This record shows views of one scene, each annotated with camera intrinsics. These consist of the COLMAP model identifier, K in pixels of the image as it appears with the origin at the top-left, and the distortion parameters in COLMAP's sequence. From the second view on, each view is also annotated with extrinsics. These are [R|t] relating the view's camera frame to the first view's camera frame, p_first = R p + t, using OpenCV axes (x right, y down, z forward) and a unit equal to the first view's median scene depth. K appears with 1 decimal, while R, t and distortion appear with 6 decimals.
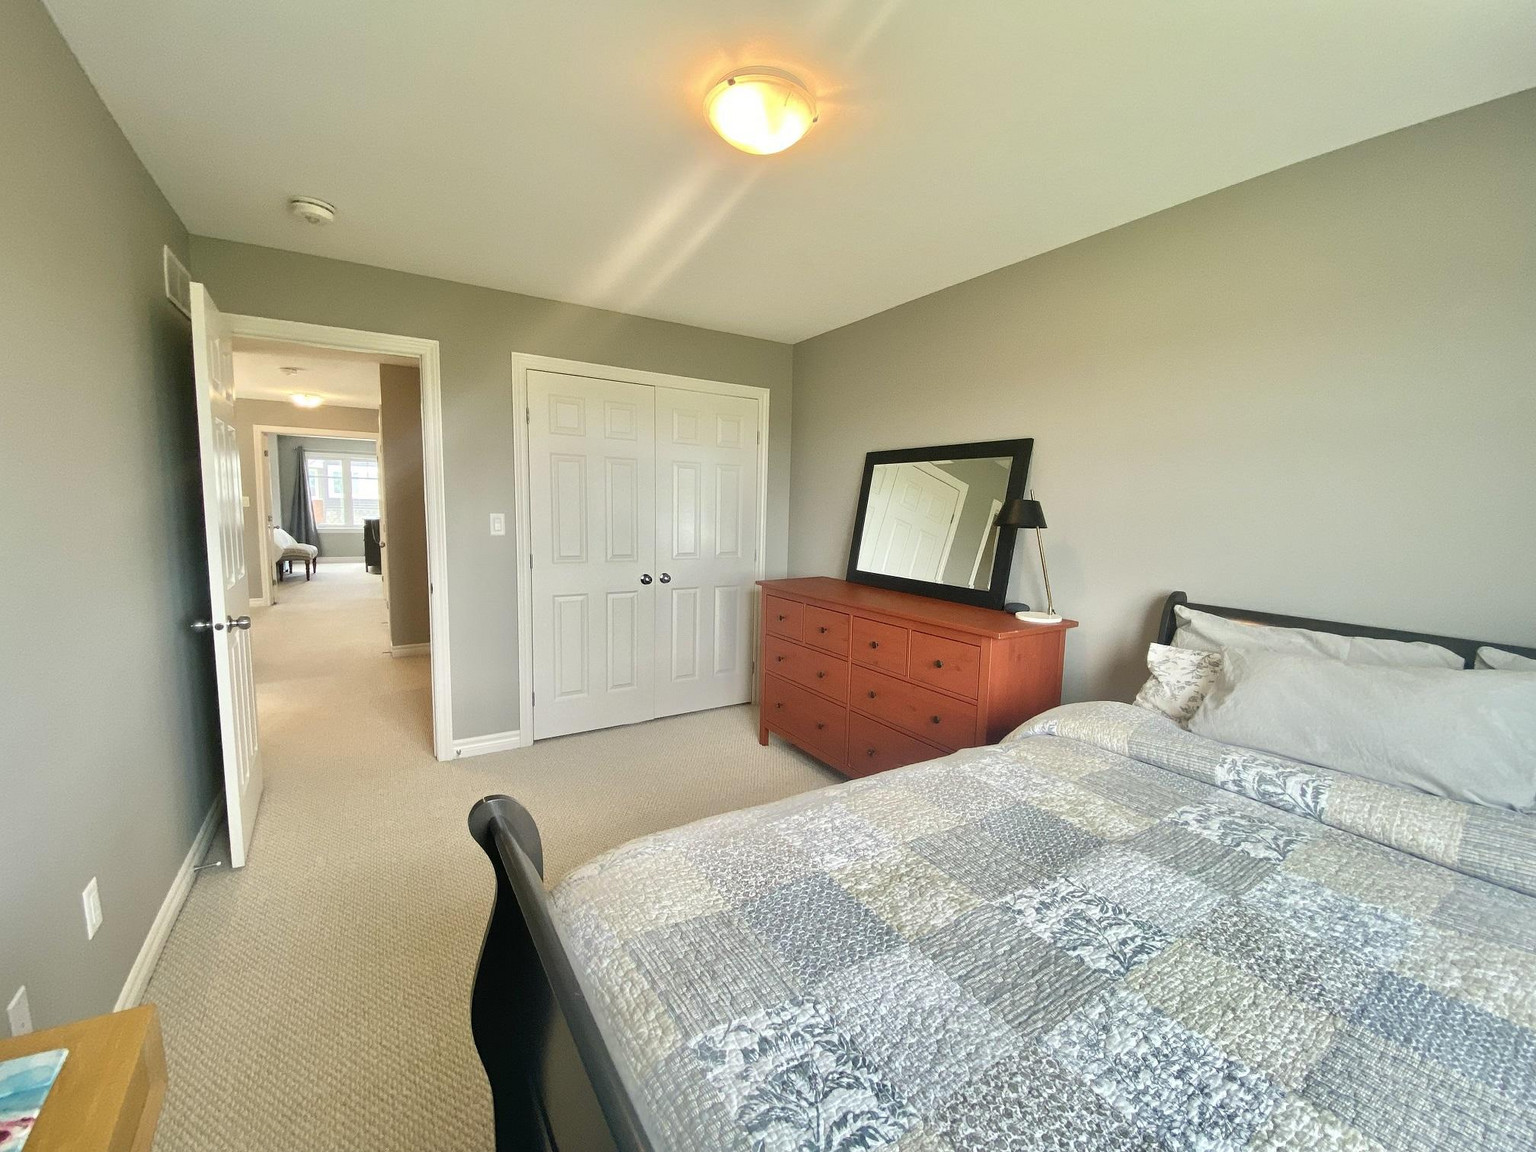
lens RADIAL K [[626.2, 0, 765.6], [0, 626.2, 575.5], [0, 0, 1]] dist [0.041340, -0.031734]
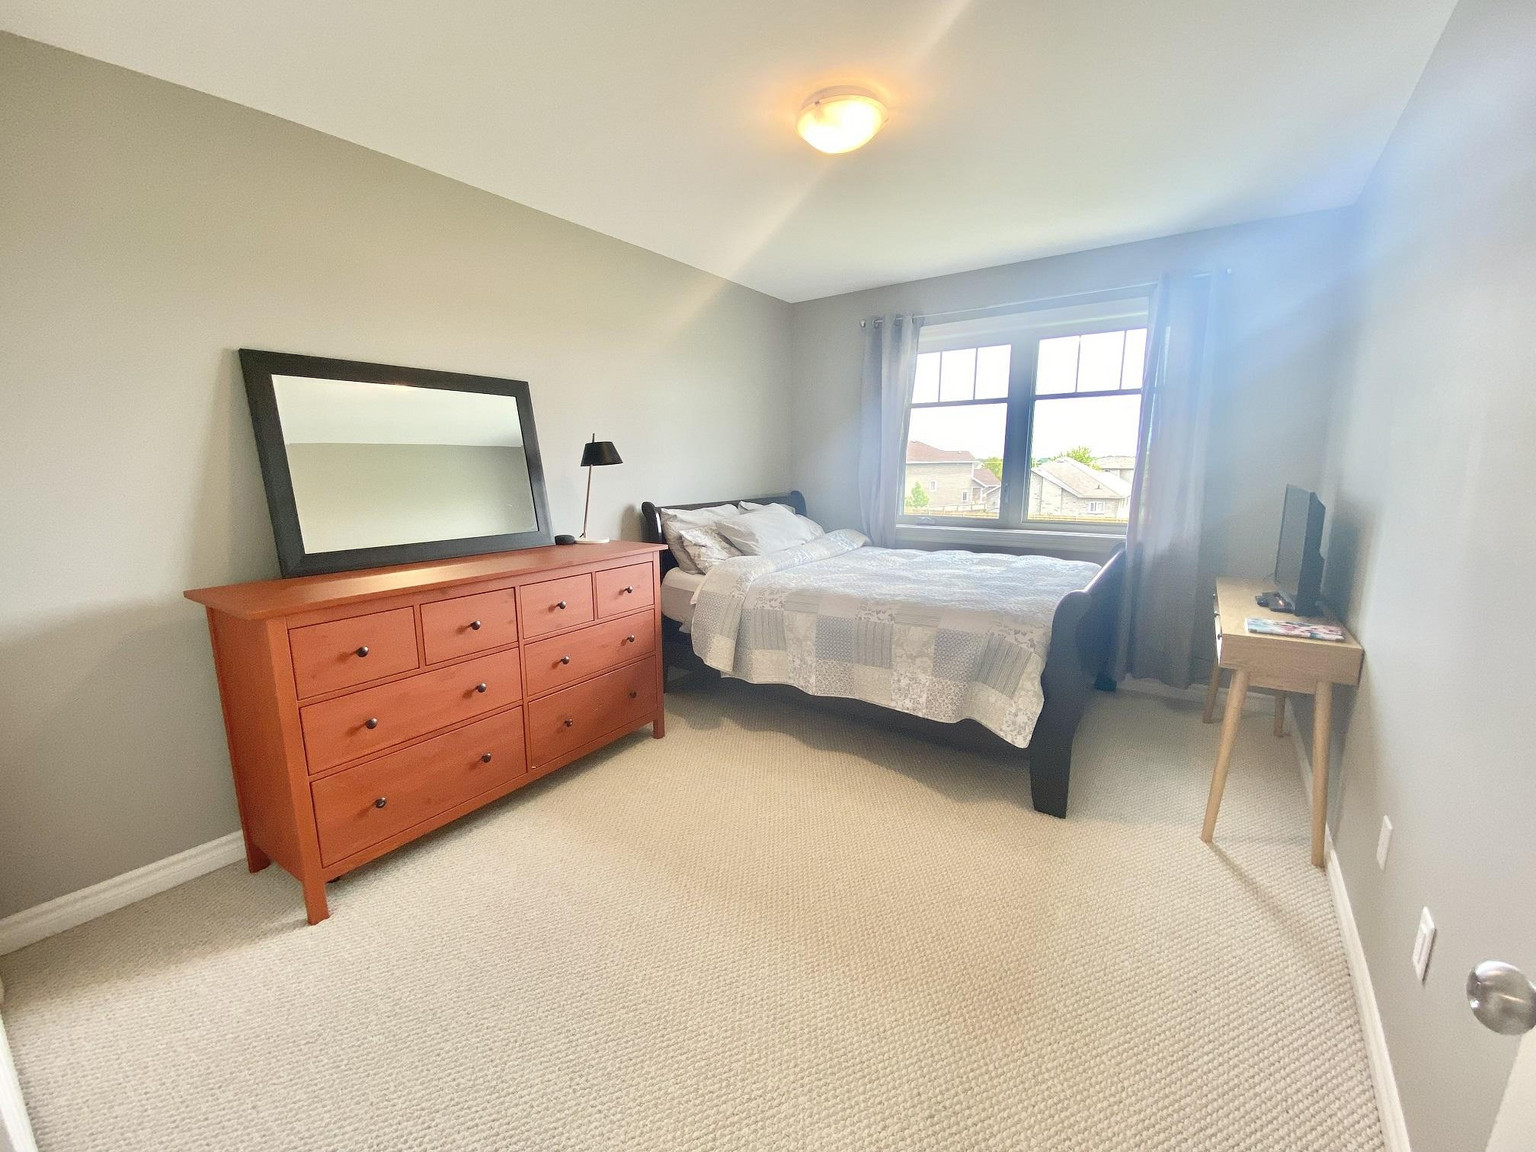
lens RADIAL K [[626.2, 0, 765.6], [0, 626.2, 575.5], [0, 0, 1]] dist [0.041340, -0.031734]
pose [[-0.384712, -0.183408, 0.904631, -0.715847], [0.102567, 0.965496, 0.239367, -0.111265], [-0.917320, 0.184873, -0.352627, 1.021078]]
